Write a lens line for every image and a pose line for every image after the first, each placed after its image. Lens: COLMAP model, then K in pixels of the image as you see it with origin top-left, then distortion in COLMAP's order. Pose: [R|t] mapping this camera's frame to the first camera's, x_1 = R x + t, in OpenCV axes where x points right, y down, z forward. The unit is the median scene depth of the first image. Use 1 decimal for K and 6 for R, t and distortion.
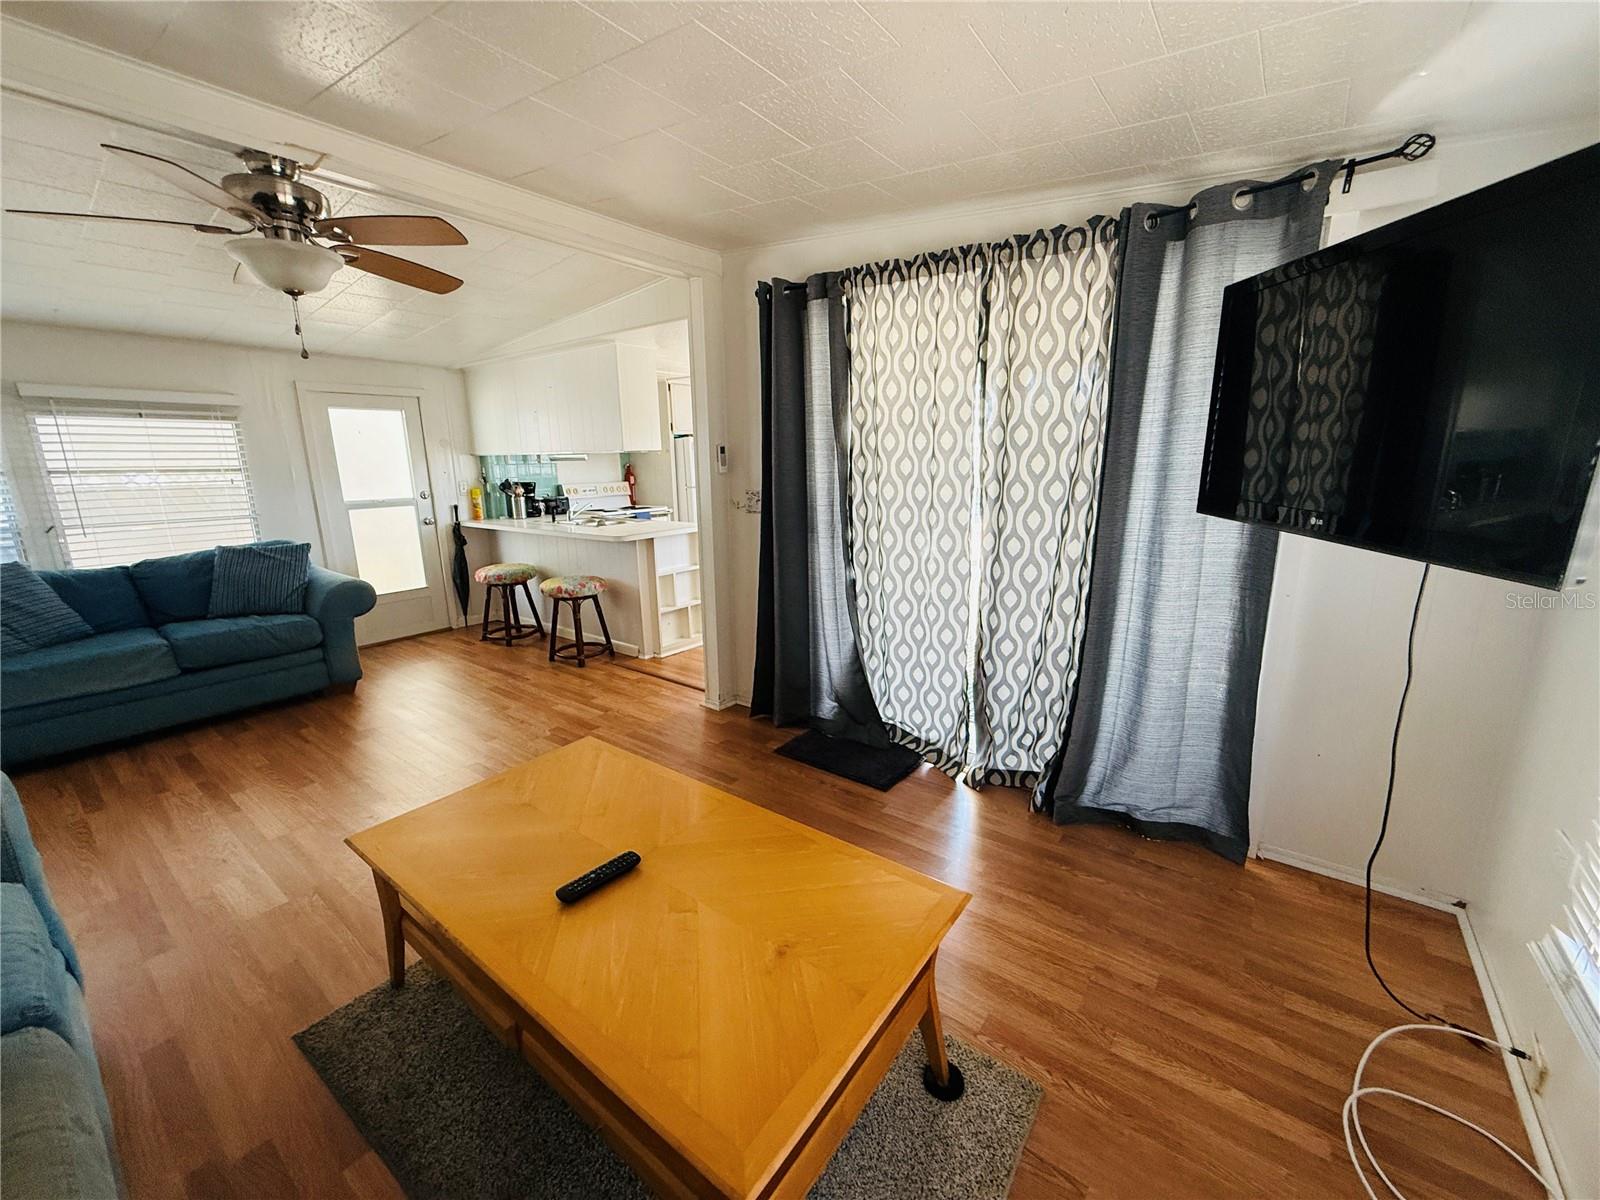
lens RADIAL K [[638.3, 0, 796.0], [0, 638.3, 601.3], [0, 0, 1]] dist [-0.000329, 0.000406]
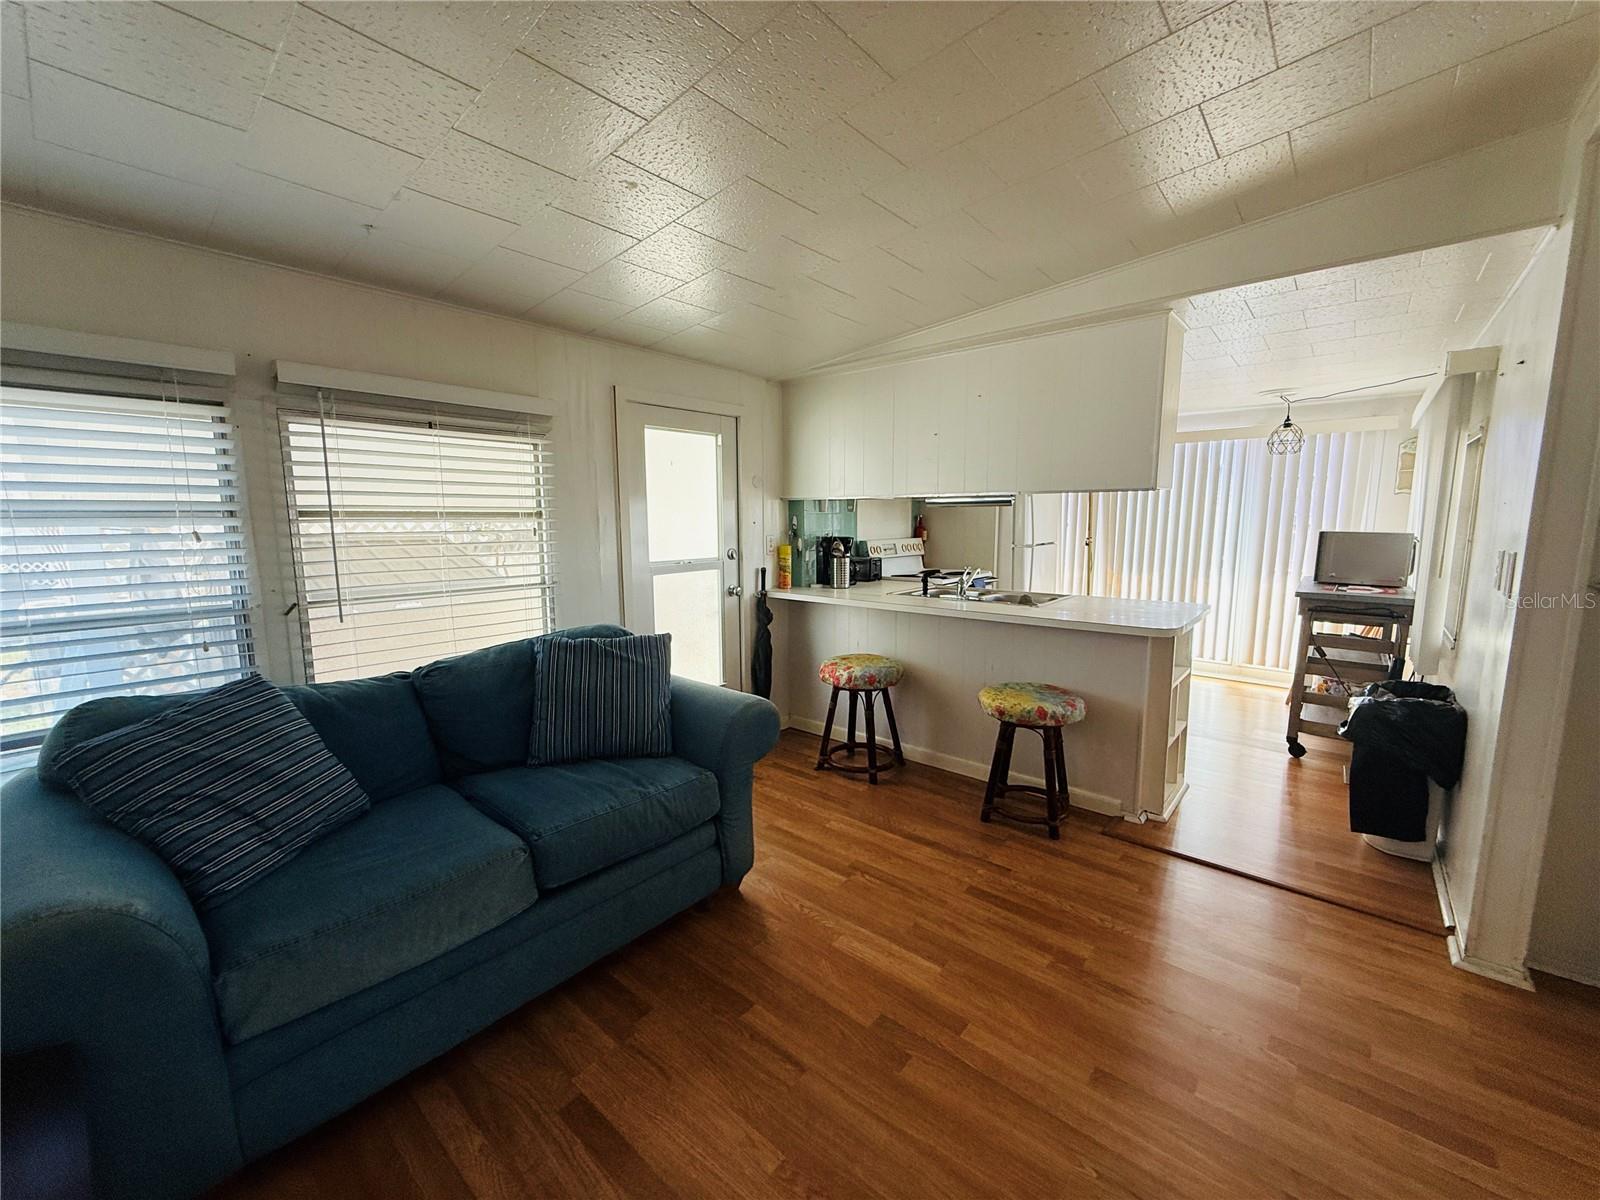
lens RADIAL K [[638.3, 0, 796.0], [0, 638.3, 601.3], [0, 0, 1]] dist [-0.000329, 0.000406]
pose [[0.998204, 0.014797, -0.058053, -0.548158], [-0.019841, 0.995985, -0.087297, -0.063651], [0.056528, 0.088292, 0.994489, 0.361427]]
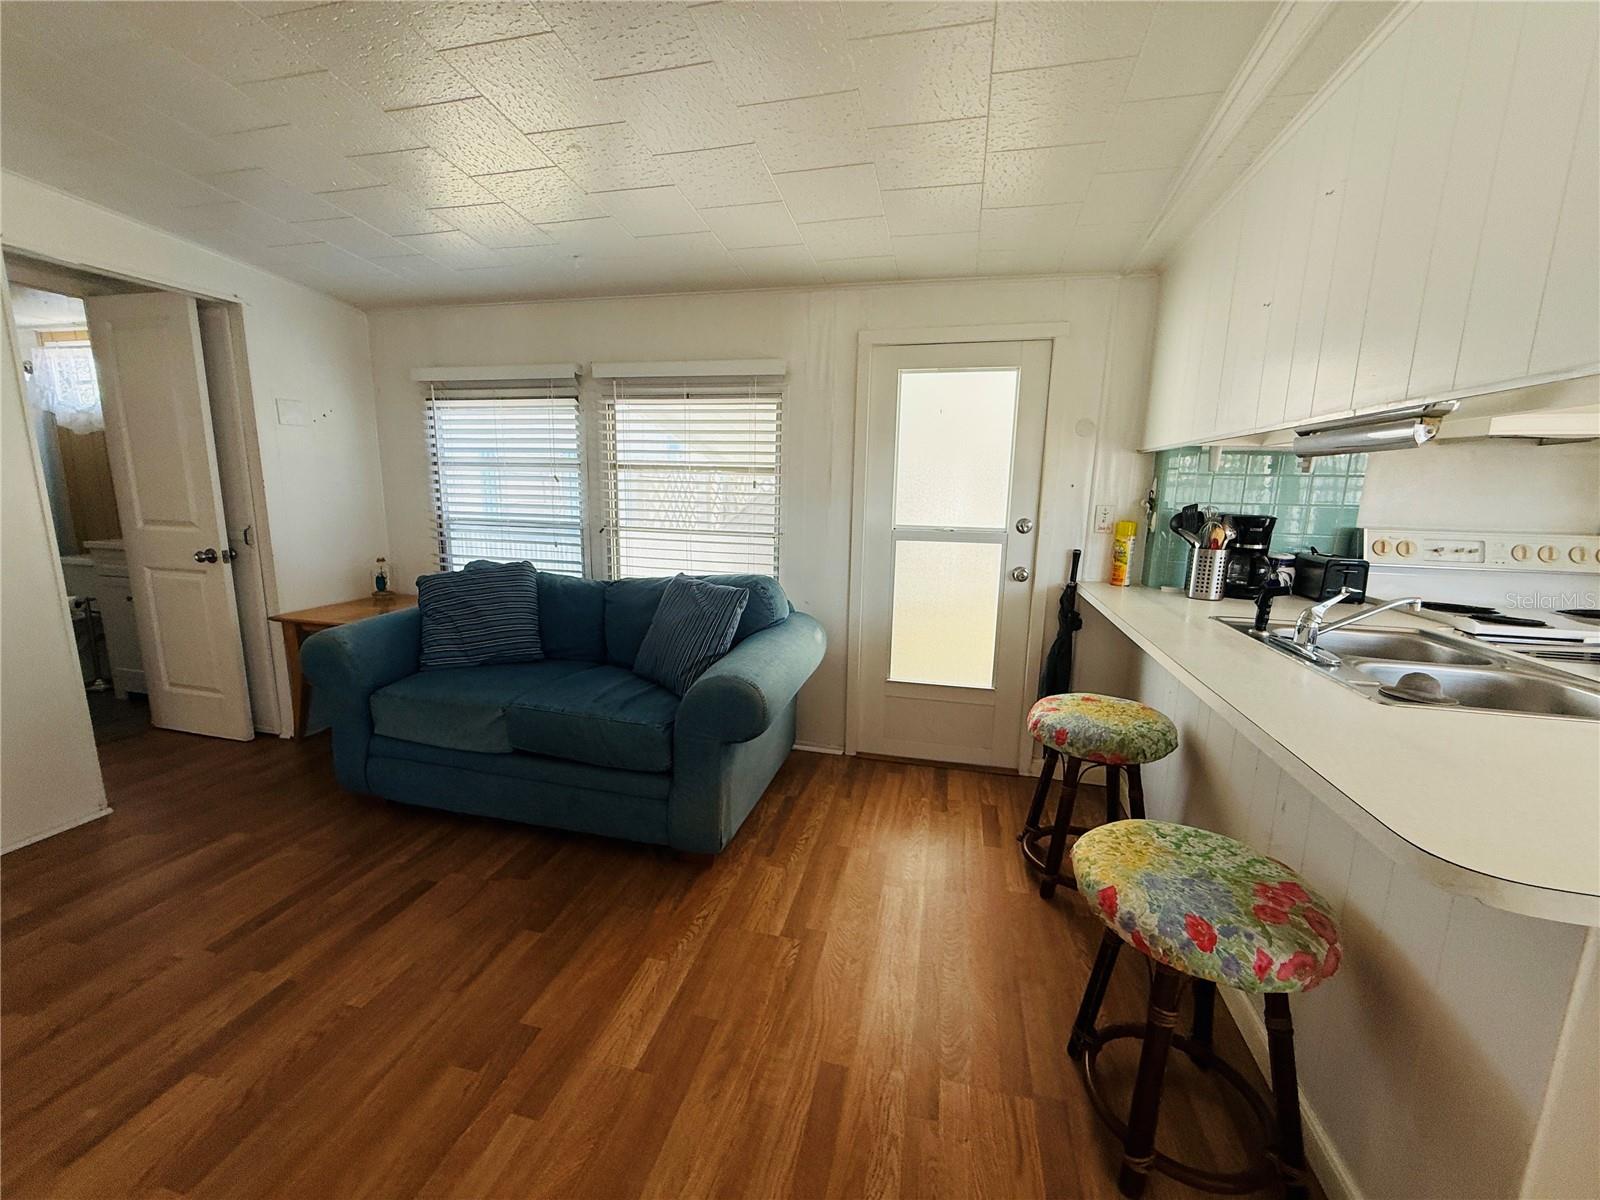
lens RADIAL K [[638.3, 0, 796.0], [0, 638.3, 601.3], [0, 0, 1]] dist [-0.000329, 0.000406]
pose [[0.396834, 0.187007, -0.898639, -0.193680], [-0.225067, 0.968963, 0.102254, -0.136447], [0.889870, 0.161676, 0.426606, 0.714520]]
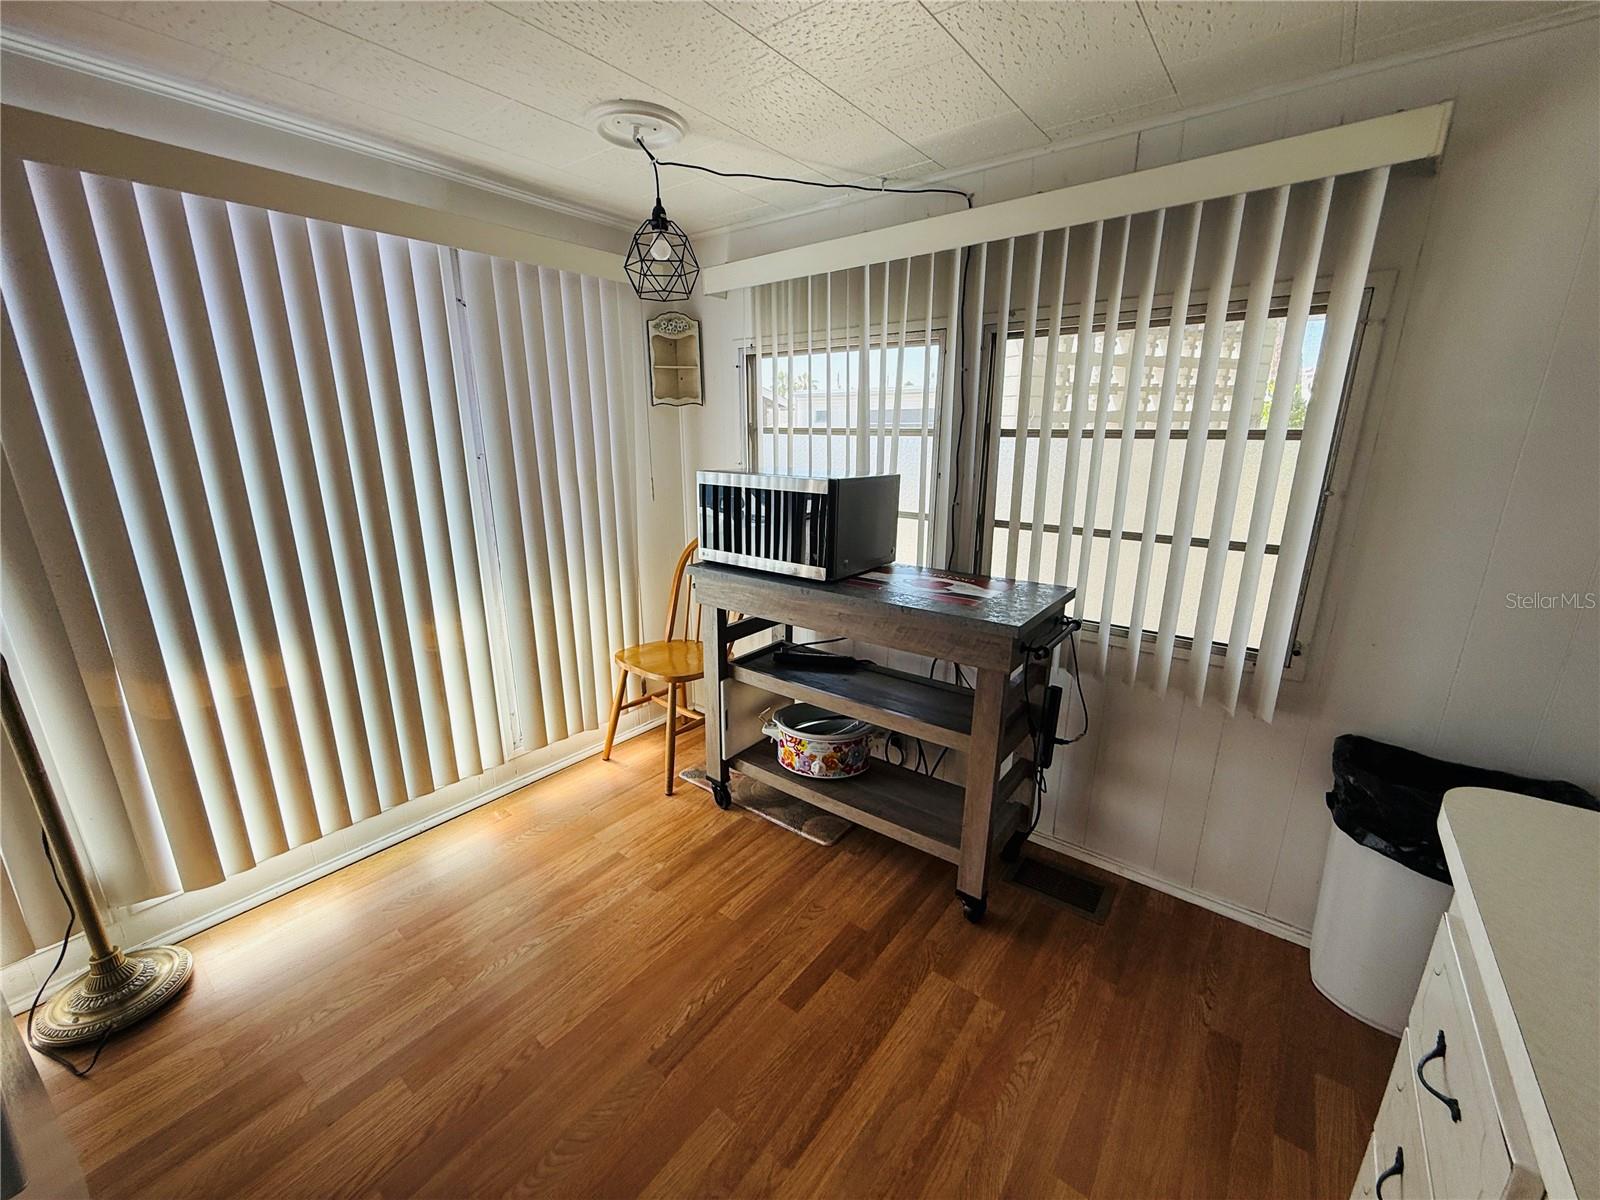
lens RADIAL K [[638.3, 0, 796.0], [0, 638.3, 601.3], [0, 0, 1]] dist [-0.000329, 0.000406]
pose [[0.010367, -0.251095, 0.967907, -0.319267], [0.222153, 0.944347, 0.242604, -0.275344], [-0.974957, 0.212508, 0.065571, 1.250842]]
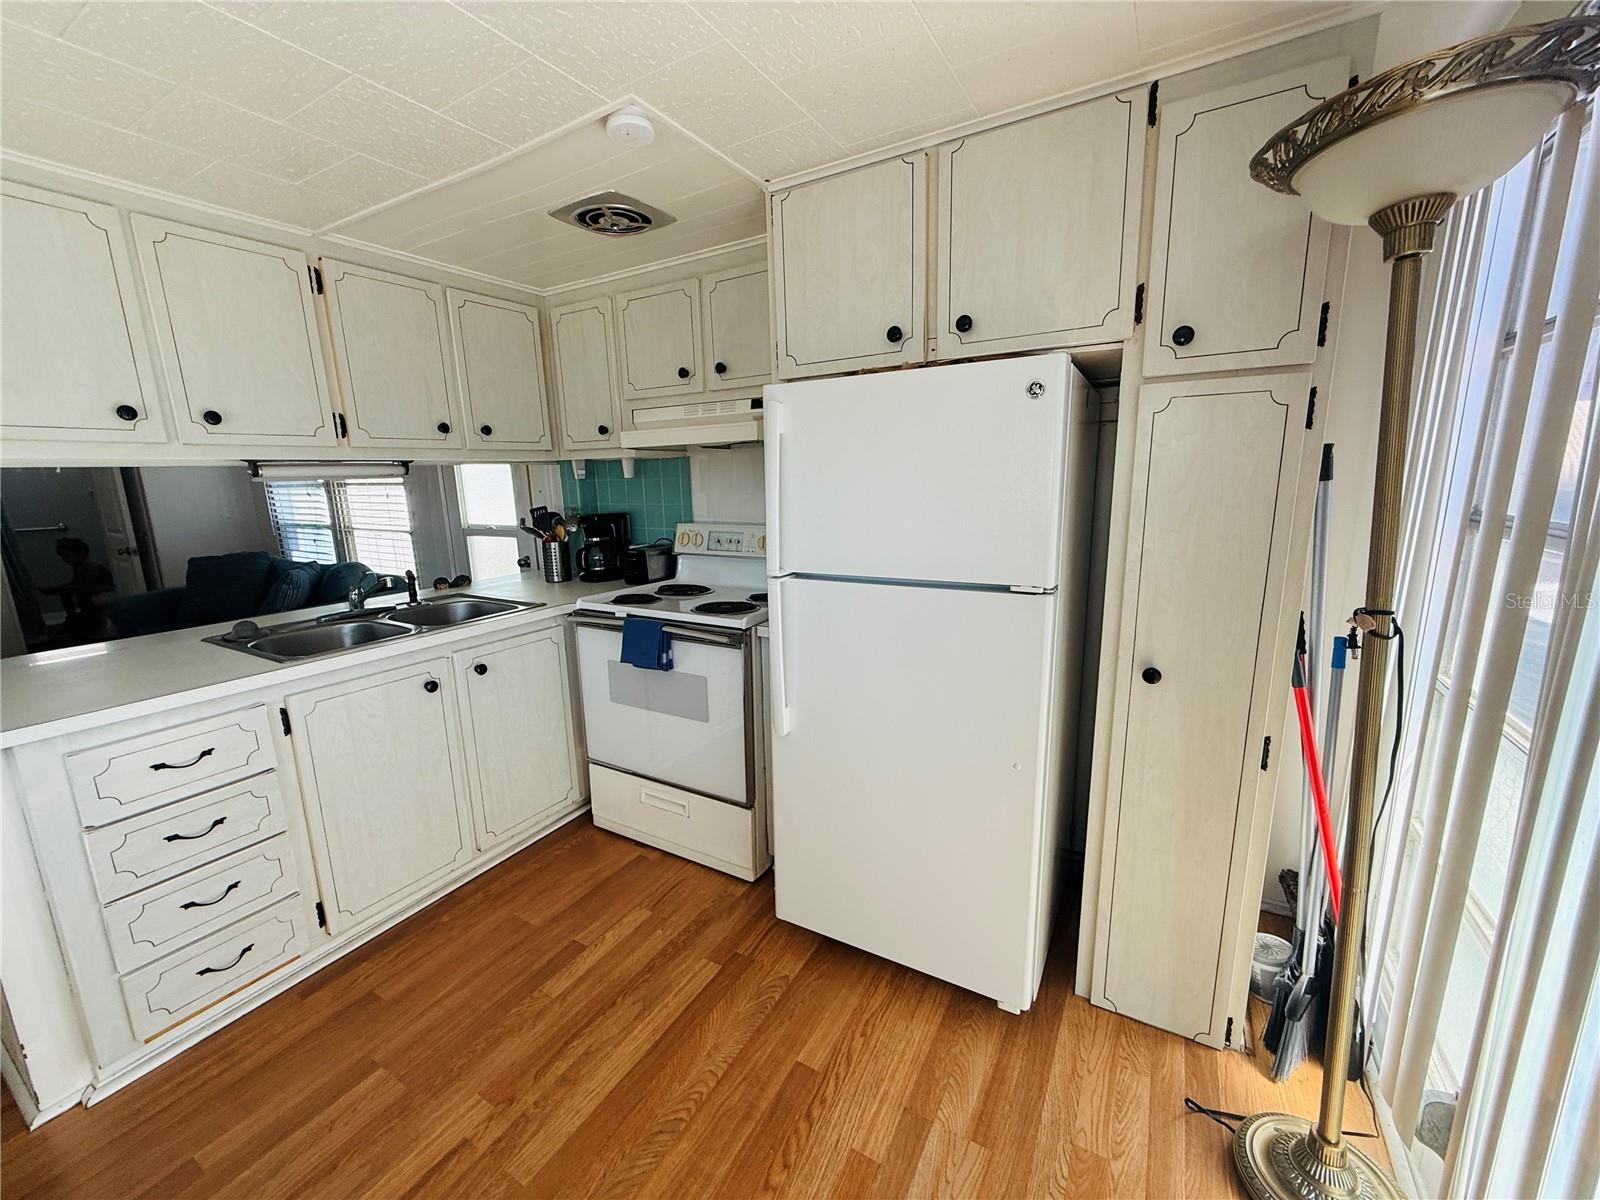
lens RADIAL K [[638.3, 0, 796.0], [0, 638.3, 601.3], [0, 0, 1]] dist [-0.000329, 0.000406]
pose [[0.120934, 0.206821, -0.970876, 0.149636], [-0.198745, 0.963295, 0.180450, -0.311390], [0.972561, 0.171134, 0.157600, 1.385864]]
